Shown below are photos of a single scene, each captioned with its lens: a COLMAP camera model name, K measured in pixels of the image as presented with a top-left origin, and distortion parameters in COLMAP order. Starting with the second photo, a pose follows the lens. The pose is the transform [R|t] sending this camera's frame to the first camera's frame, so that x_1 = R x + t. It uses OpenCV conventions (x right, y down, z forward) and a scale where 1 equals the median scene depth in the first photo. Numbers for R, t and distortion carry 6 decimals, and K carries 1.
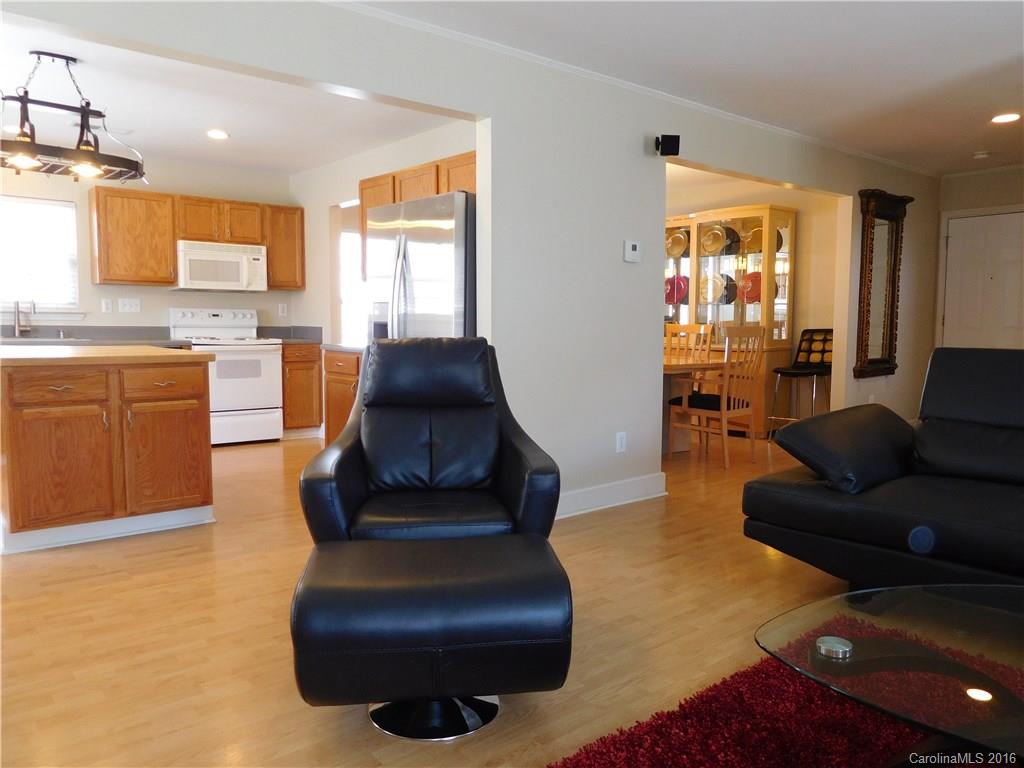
lens RADIAL K [[754.5, 0, 505.0], [0, 754.5, 388.6], [0, 0, 1]] dist [-0.007629, -0.003313]
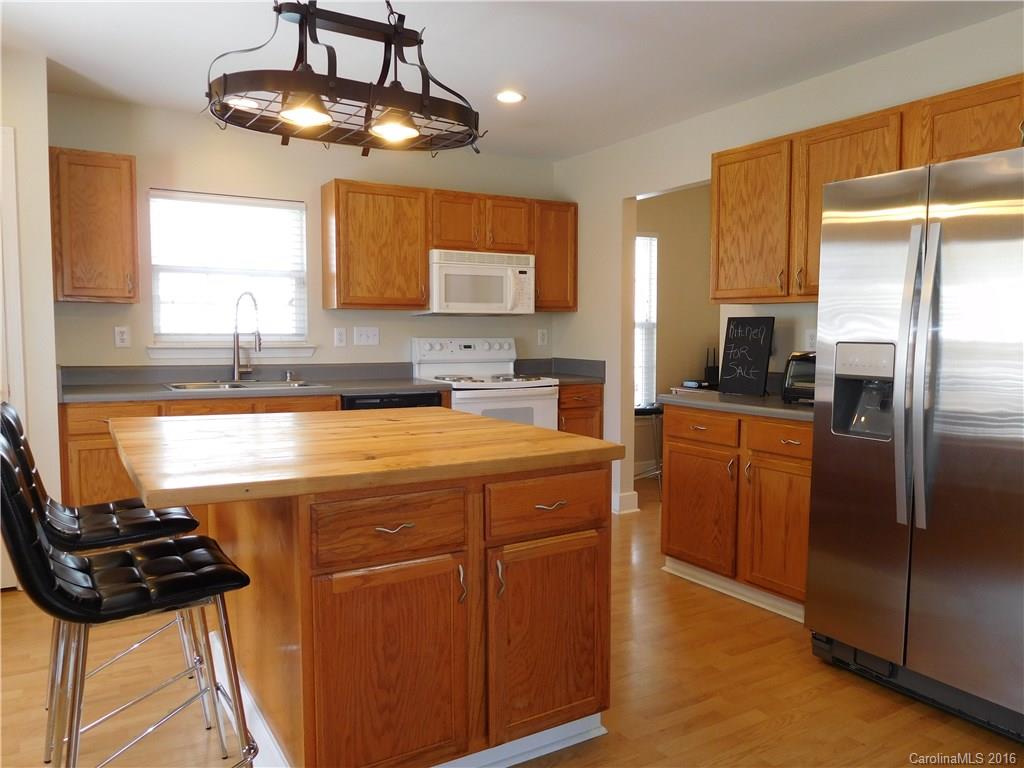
lens RADIAL K [[754.5, 0, 511.8], [0, 754.5, 391.1], [0, 0, 1]] dist [-0.007629, -0.003313]
pose [[0.987045, 0.003796, -0.160397, -0.235320], [-0.004884, 0.999968, -0.006391, -0.051420], [0.160368, 0.007092, 0.987032, 0.272745]]
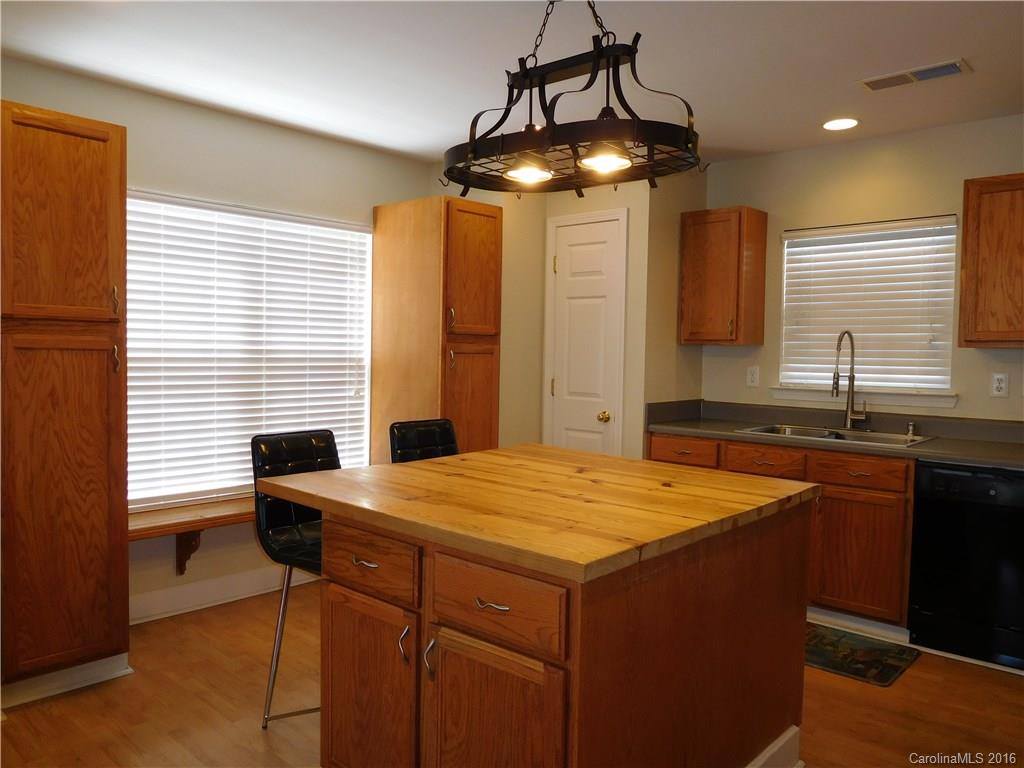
lens RADIAL K [[754.5, 0, 507.1], [0, 754.5, 384.4], [0, 0, 1]] dist [-0.007629, -0.003313]
pose [[0.123932, 0.037469, -0.991583, -0.009935], [-0.100506, 0.994622, 0.025022, -0.088168], [0.987188, 0.096560, 0.127031, 0.563916]]
